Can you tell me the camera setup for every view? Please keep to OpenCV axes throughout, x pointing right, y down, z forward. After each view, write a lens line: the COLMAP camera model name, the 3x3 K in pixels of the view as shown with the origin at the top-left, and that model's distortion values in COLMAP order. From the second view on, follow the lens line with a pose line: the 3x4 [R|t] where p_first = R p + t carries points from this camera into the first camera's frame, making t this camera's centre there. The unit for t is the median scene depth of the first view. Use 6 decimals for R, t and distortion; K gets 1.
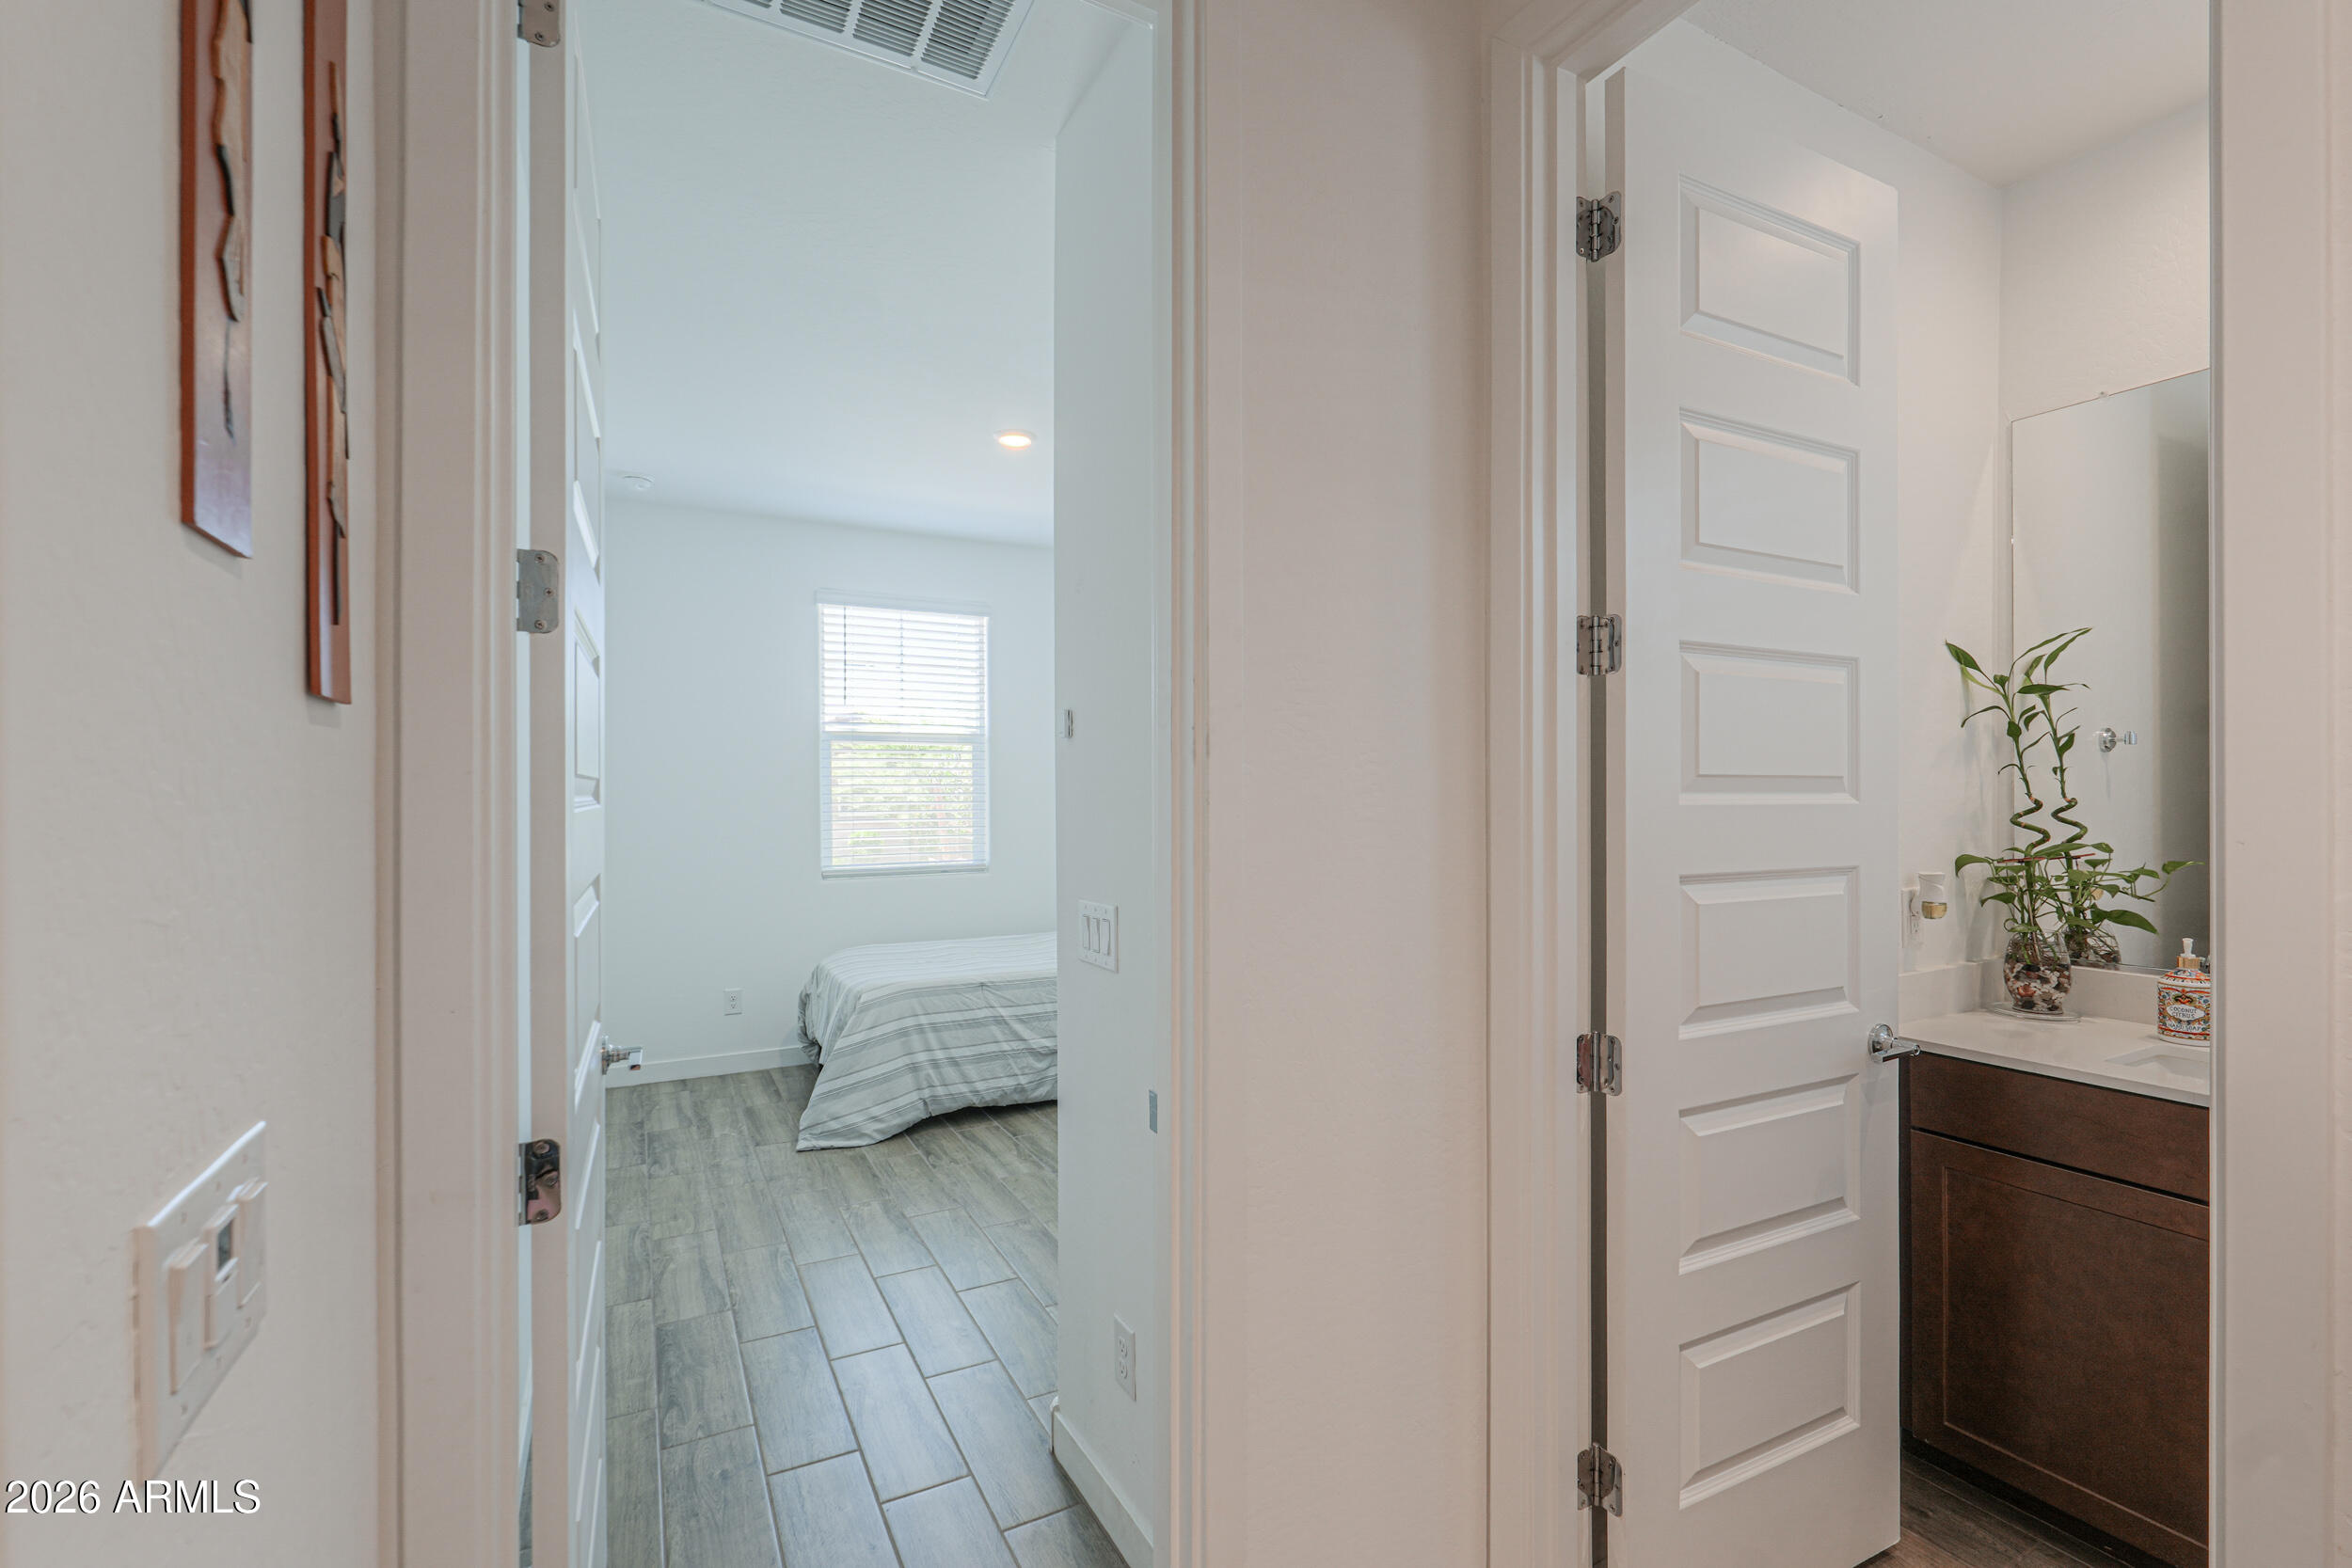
lens RADIAL K [[994.1, 0, 1156.0], [0, 994.1, 804.6], [0, 0, 1]] dist [-0.000797, -0.000571]
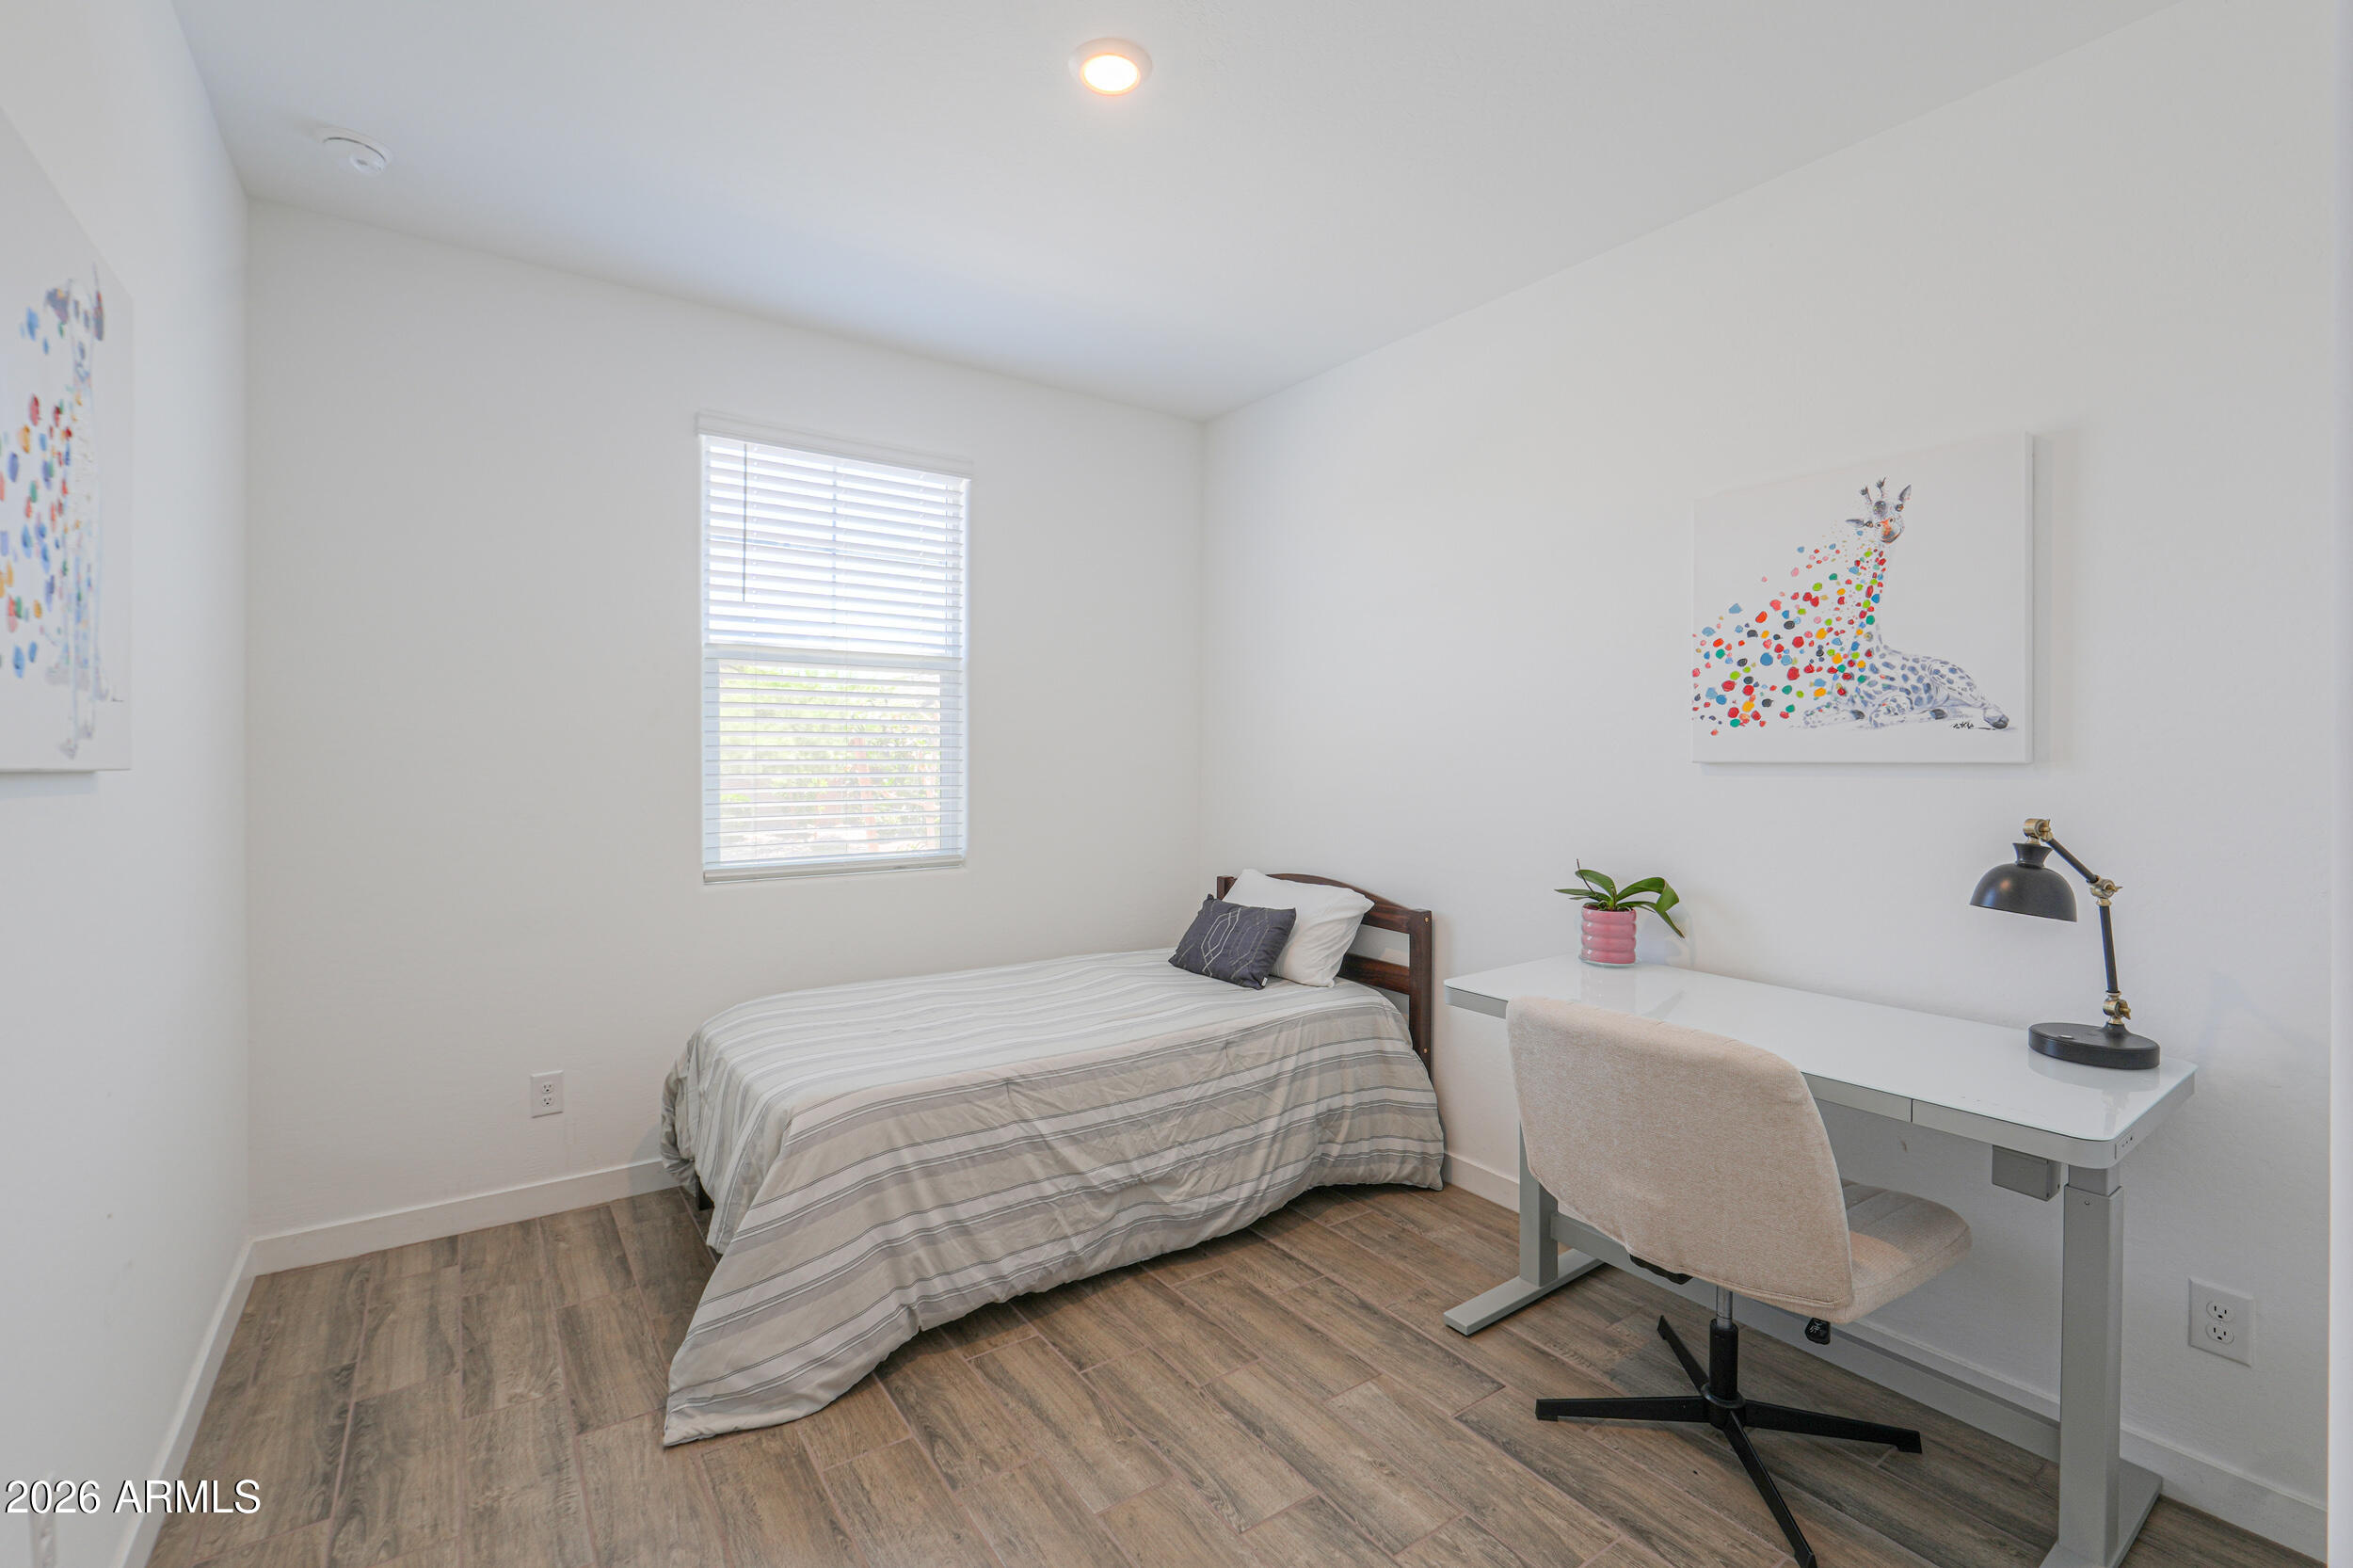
lens RADIAL K [[994.6, 0, 1154.7], [0, 994.6, 761.6], [0, 0, 1]] dist [-0.000797, -0.000571]
pose [[0.992228, 0.006329, 0.124272, -0.164626], [-0.006037, 0.999978, -0.002729, -0.000742], [-0.124287, 0.001957, 0.992244, 0.429267]]
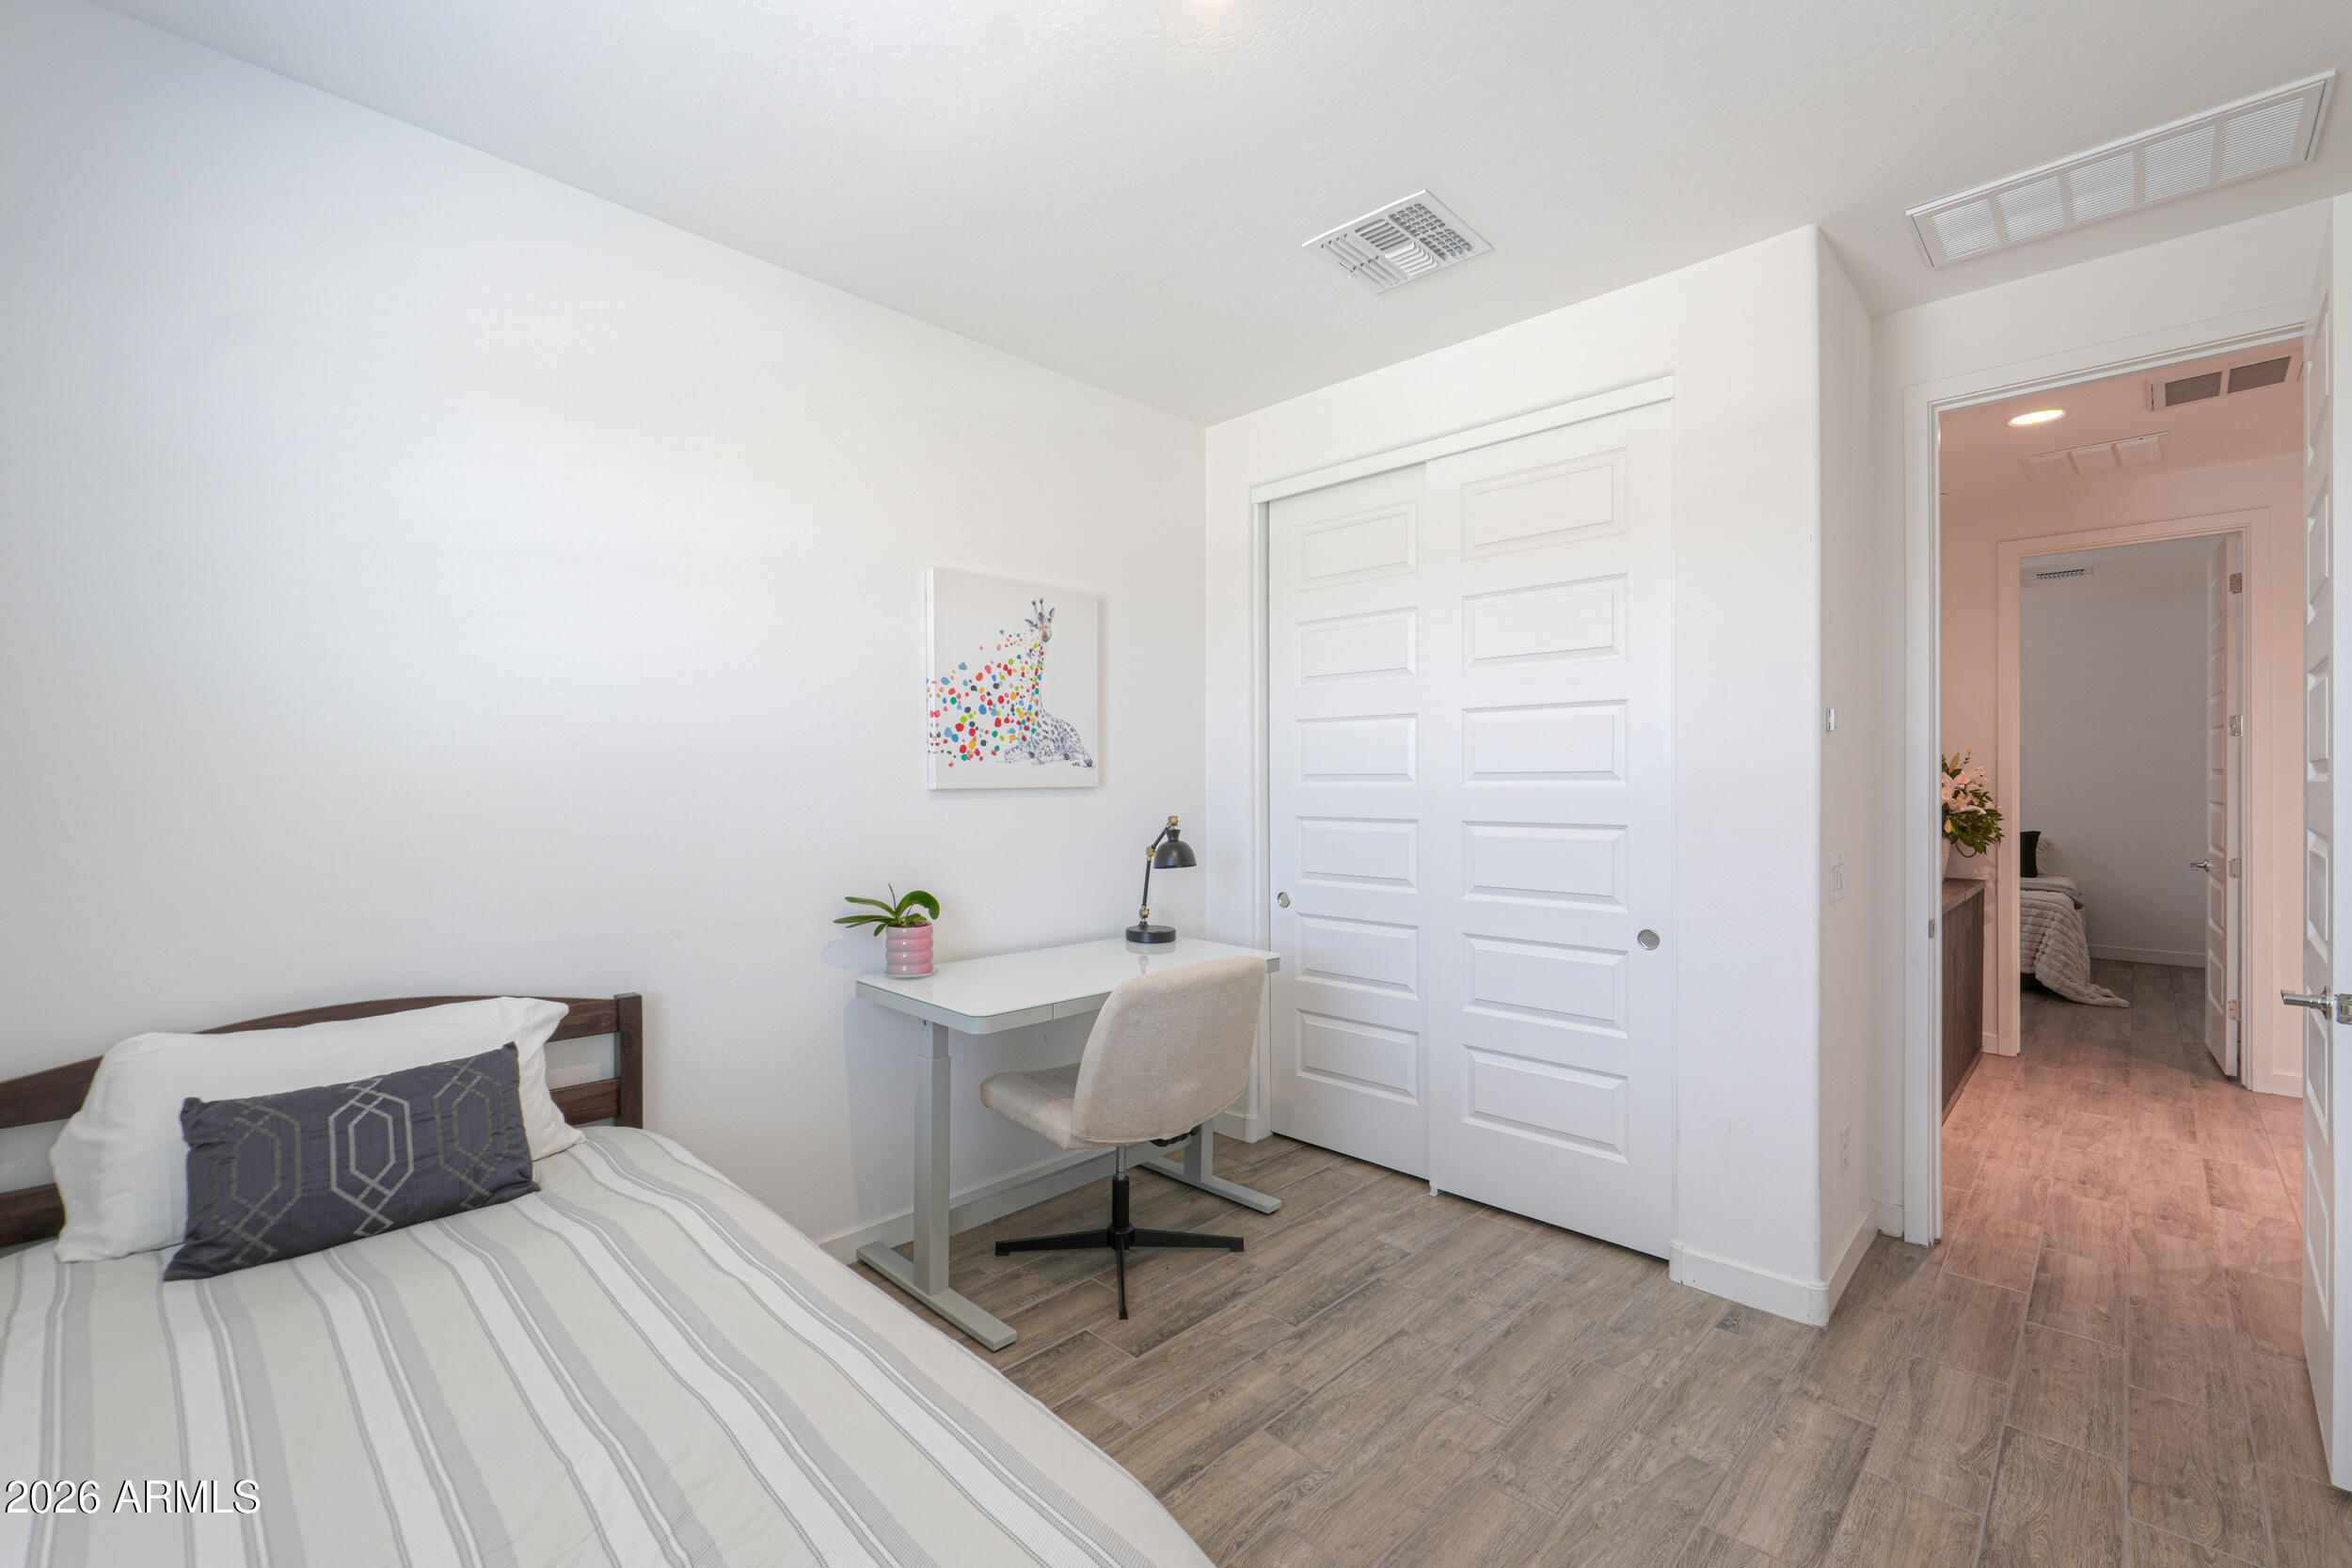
lens RADIAL K [[994.1, 0, 1158.4], [0, 994.1, 789.1], [0, 0, 1]] dist [-0.000797, -0.000571]
pose [[-0.294859, -0.002921, 0.955536, -0.468302], [0.012339, 0.999900, 0.006864, -0.006331], [-0.955461, 0.013814, -0.294794, 0.991910]]
